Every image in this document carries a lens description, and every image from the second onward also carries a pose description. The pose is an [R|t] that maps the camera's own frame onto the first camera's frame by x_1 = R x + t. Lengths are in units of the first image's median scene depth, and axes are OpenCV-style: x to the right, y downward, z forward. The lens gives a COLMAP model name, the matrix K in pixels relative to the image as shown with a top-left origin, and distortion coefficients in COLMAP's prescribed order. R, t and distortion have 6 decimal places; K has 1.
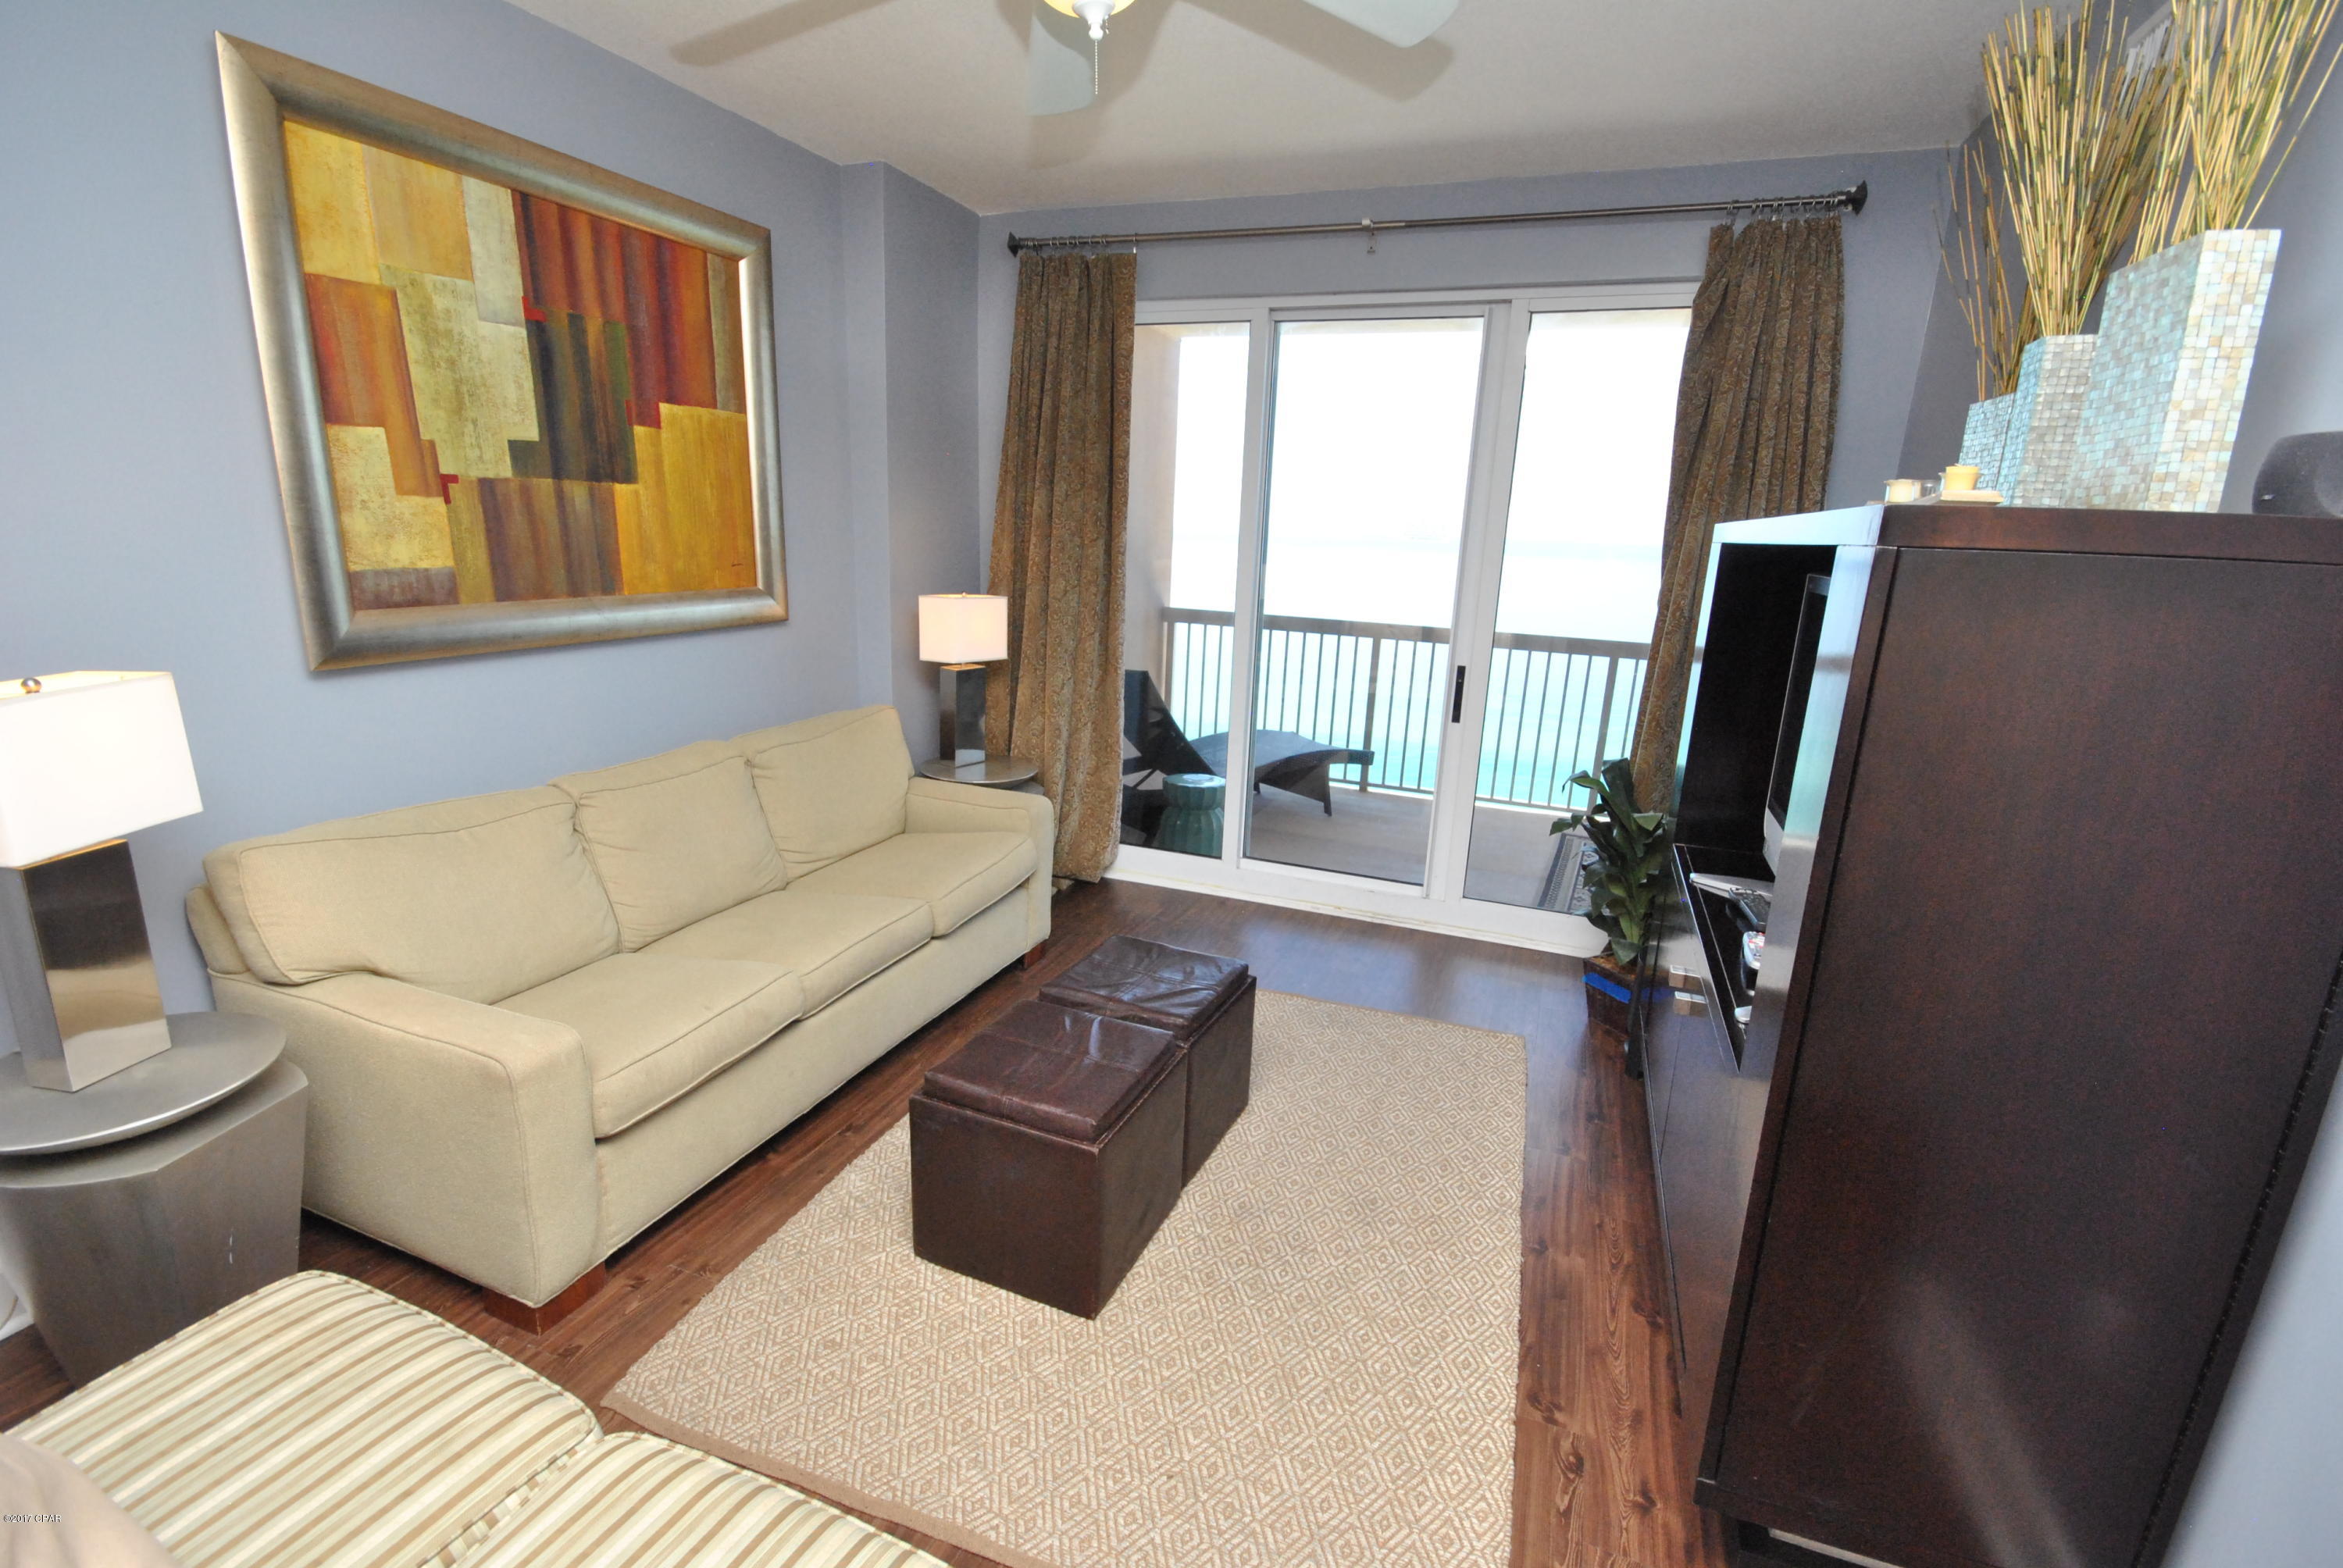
lens RADIAL K [[1029.0, 0, 1228.9], [0, 1029.0, 802.8], [0, 0, 1]] dist [-0.001709, -0.000102]
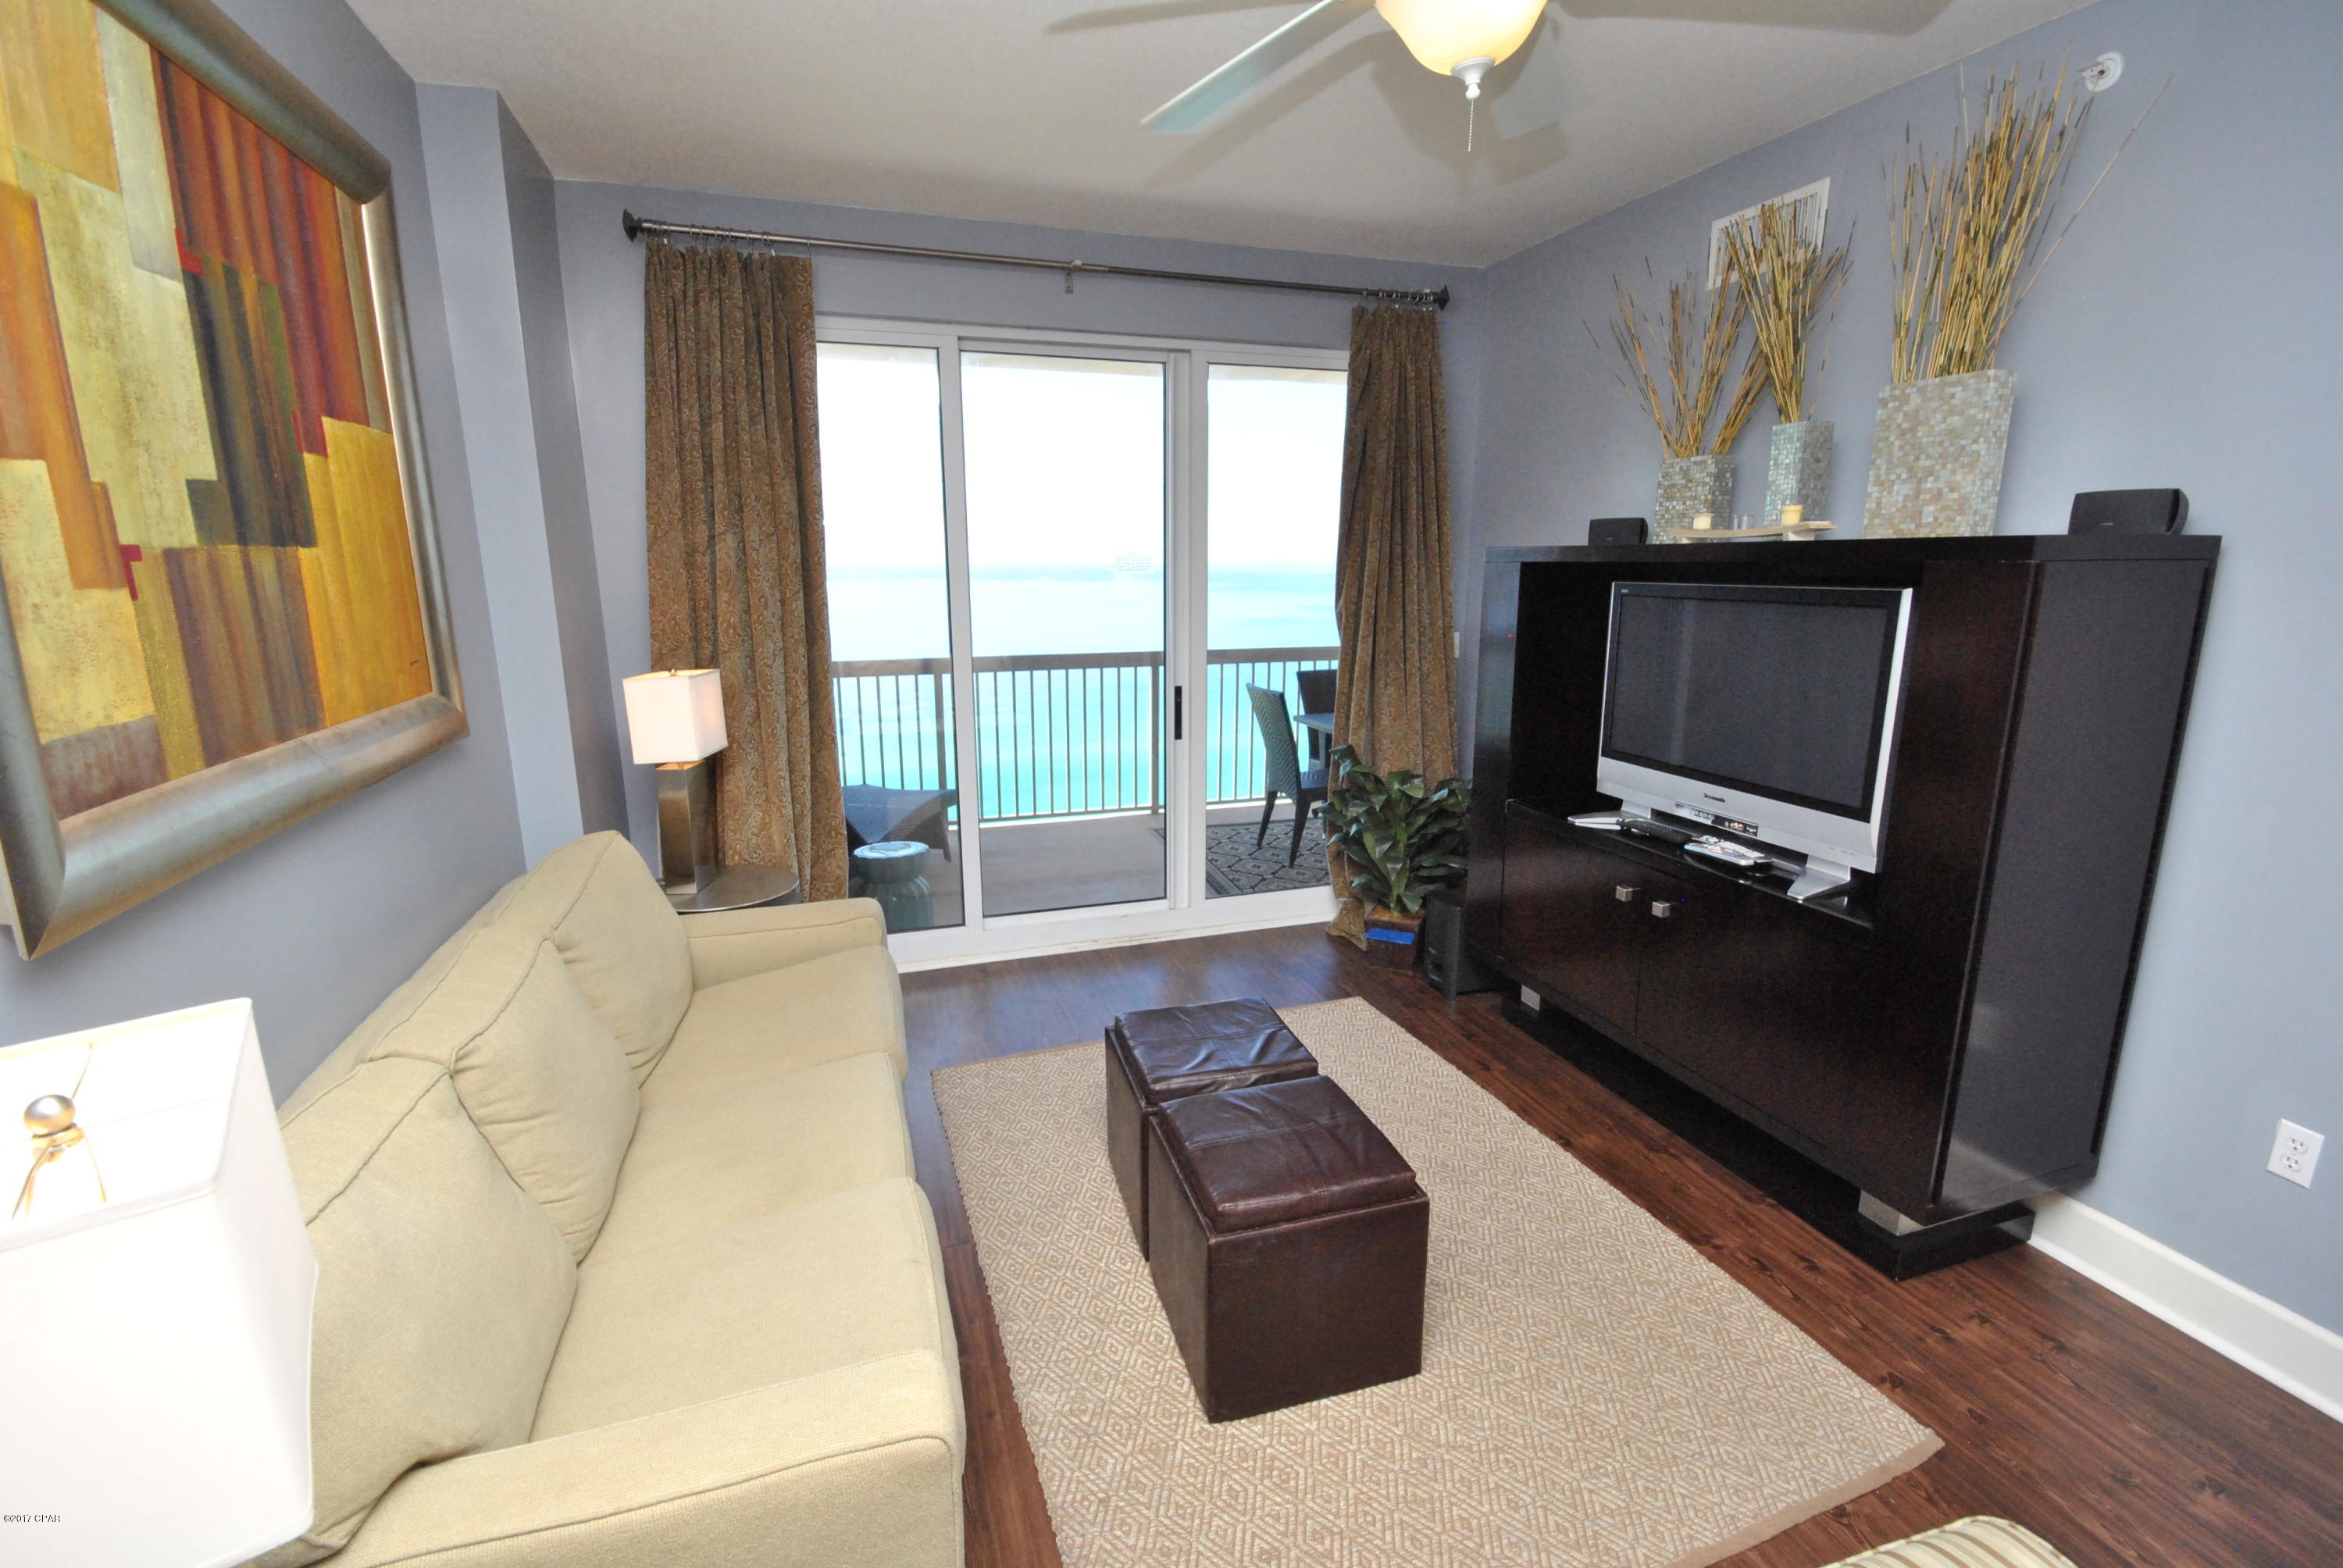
lens RADIAL K [[1013.1, 0, 1175.9], [0, 1013.1, 794.3], [0, 0, 1]] dist [0.013242, -0.015216]
pose [[0.777496, -0.183114, 0.601639, -0.485140], [0.198000, 0.979294, 0.042182, -0.077093], [-0.596906, 0.086328, 0.797654, 0.193075]]
